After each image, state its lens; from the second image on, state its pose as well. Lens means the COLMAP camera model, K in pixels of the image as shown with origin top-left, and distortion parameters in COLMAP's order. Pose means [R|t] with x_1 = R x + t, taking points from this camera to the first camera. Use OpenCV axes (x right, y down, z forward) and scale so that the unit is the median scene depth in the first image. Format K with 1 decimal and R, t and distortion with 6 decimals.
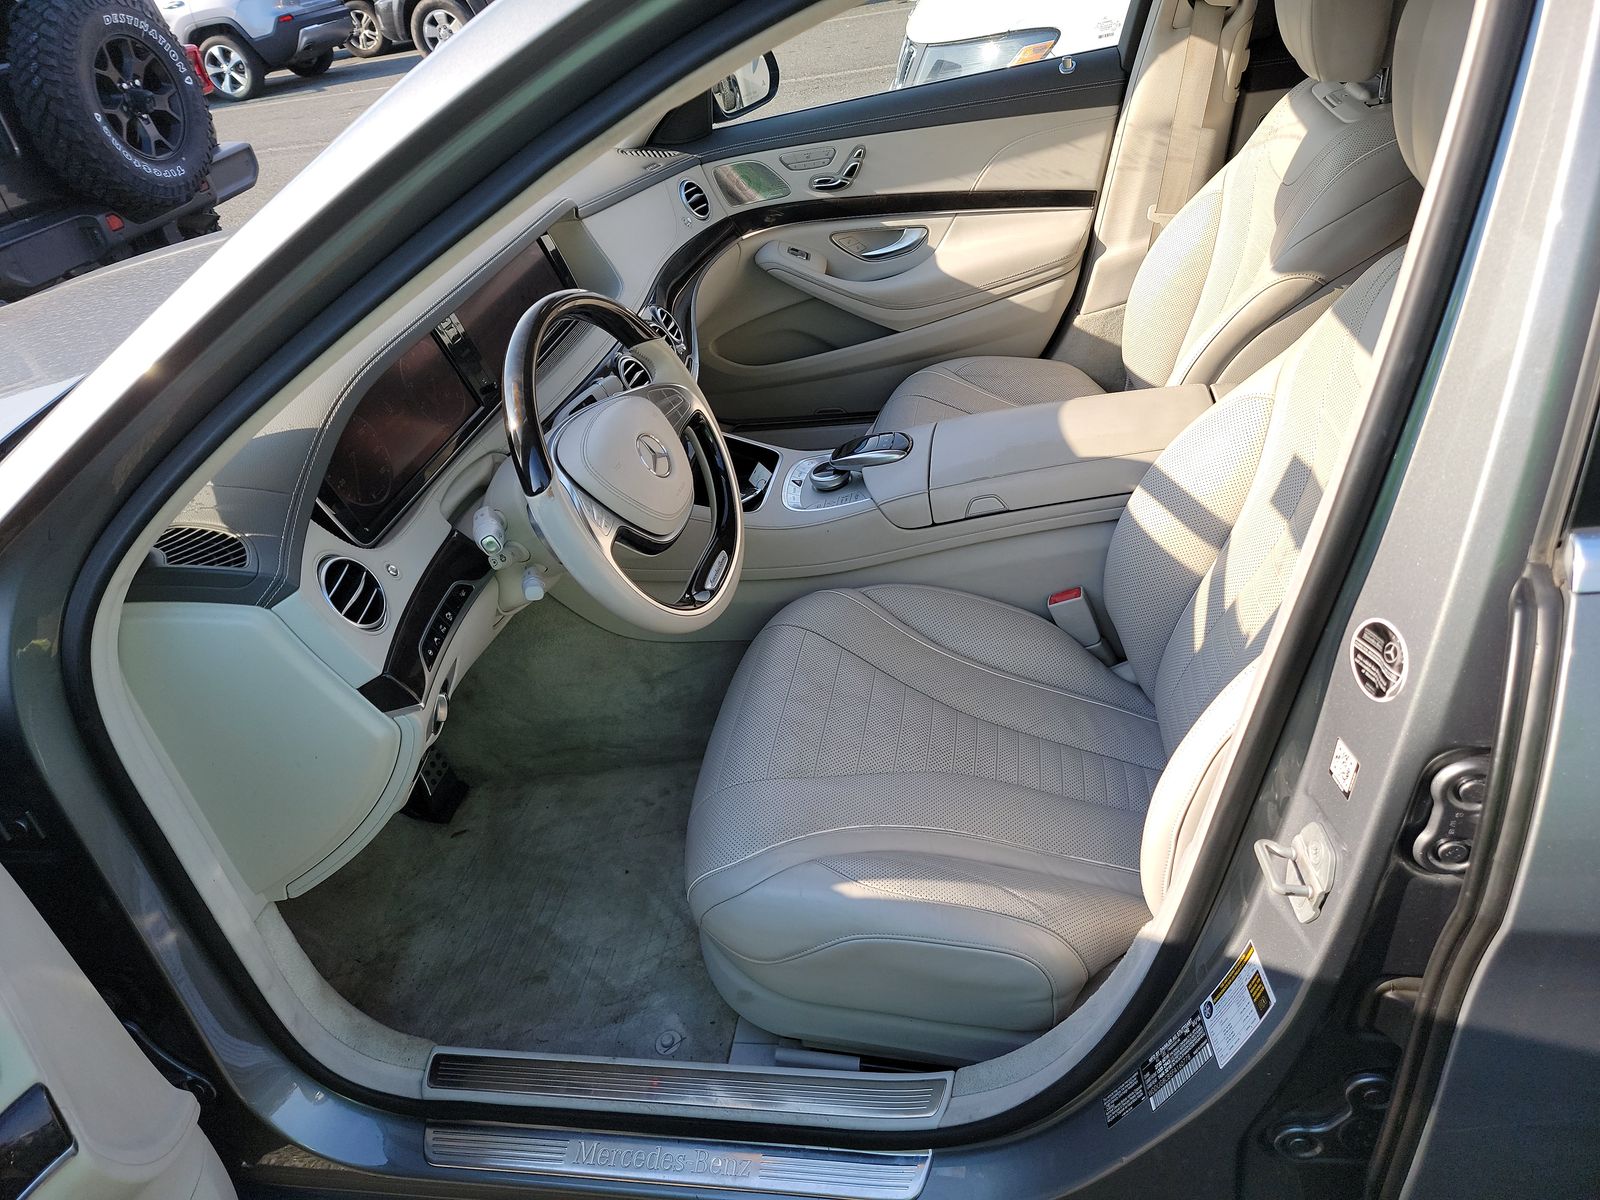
lens RADIAL K [[1120.2, 0, 786.4], [0, 1120.2, 586.7], [0, 0, 1]] dist [0.094080, -0.078725]
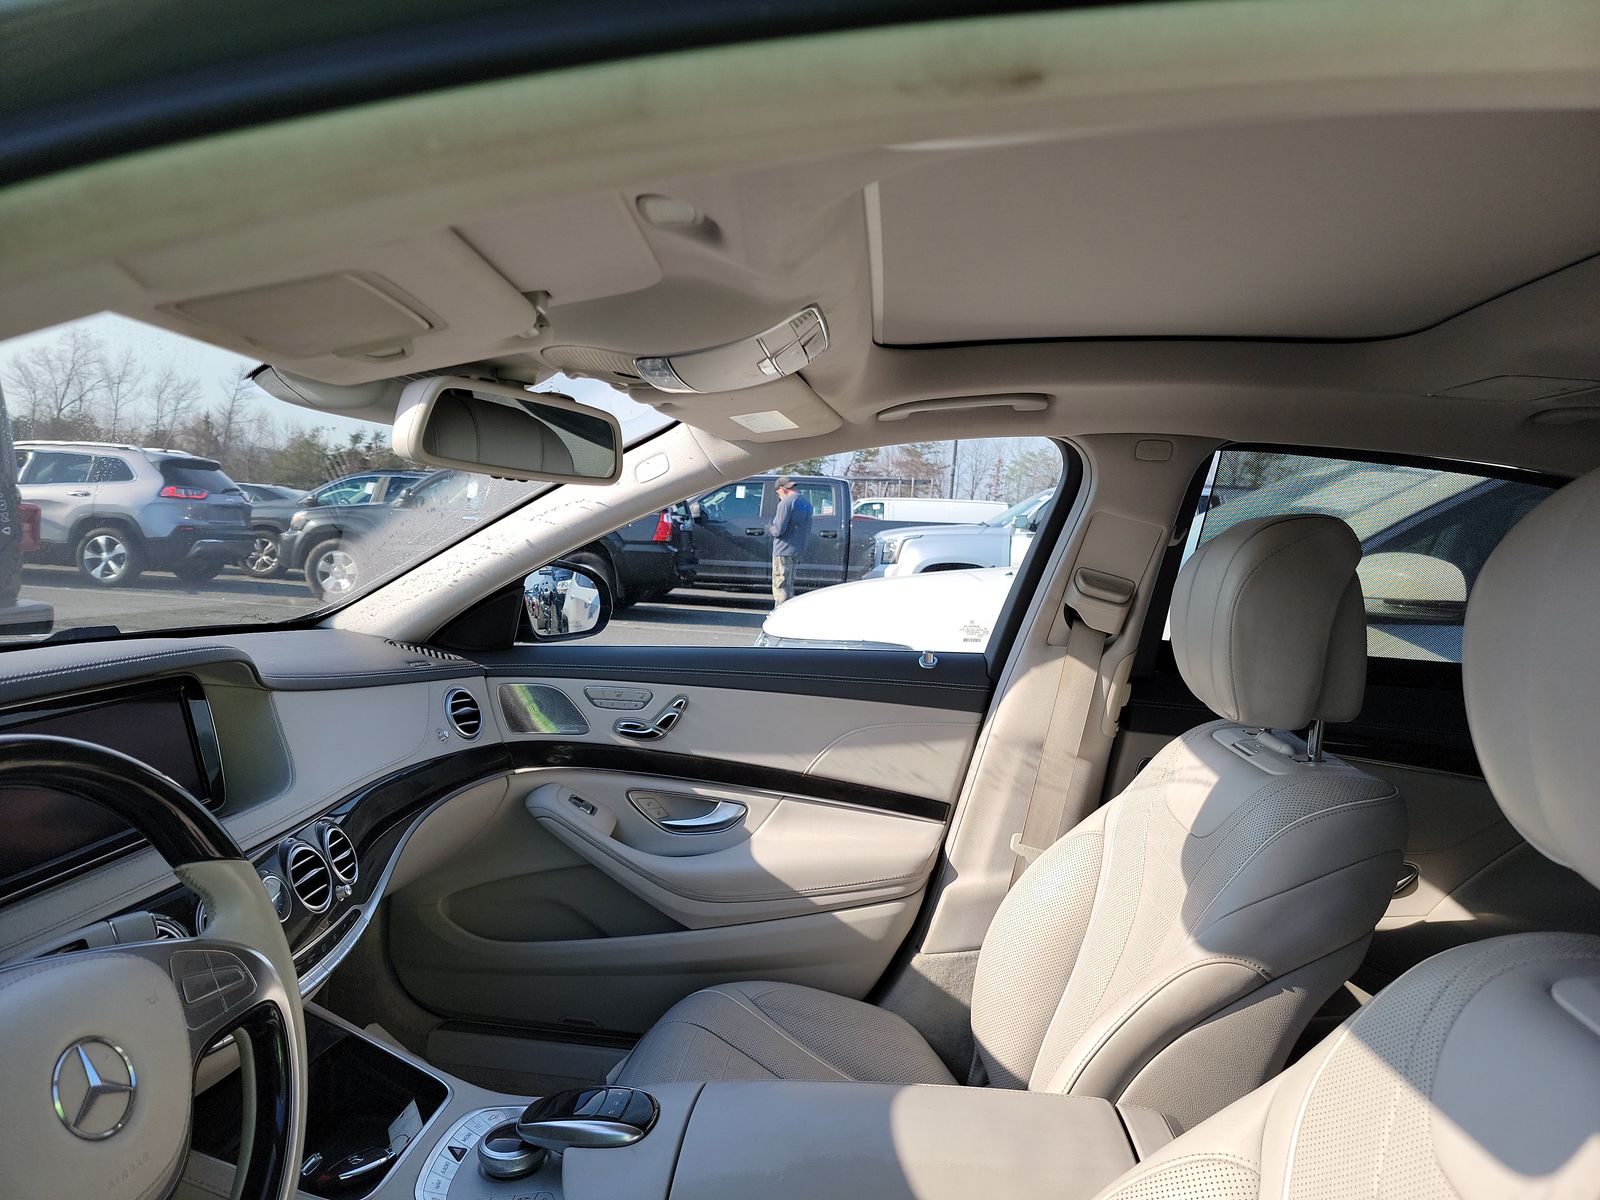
lens RADIAL K [[1120.2, 0, 786.4], [0, 1120.2, 586.7], [0, 0, 1]] dist [0.094080, -0.078725]
pose [[0.971754, 0.216672, 0.093529, 0.045588], [-0.141948, 0.853242, -0.501826, -0.054841], [-0.188534, 0.474375, 0.859897, 0.242496]]
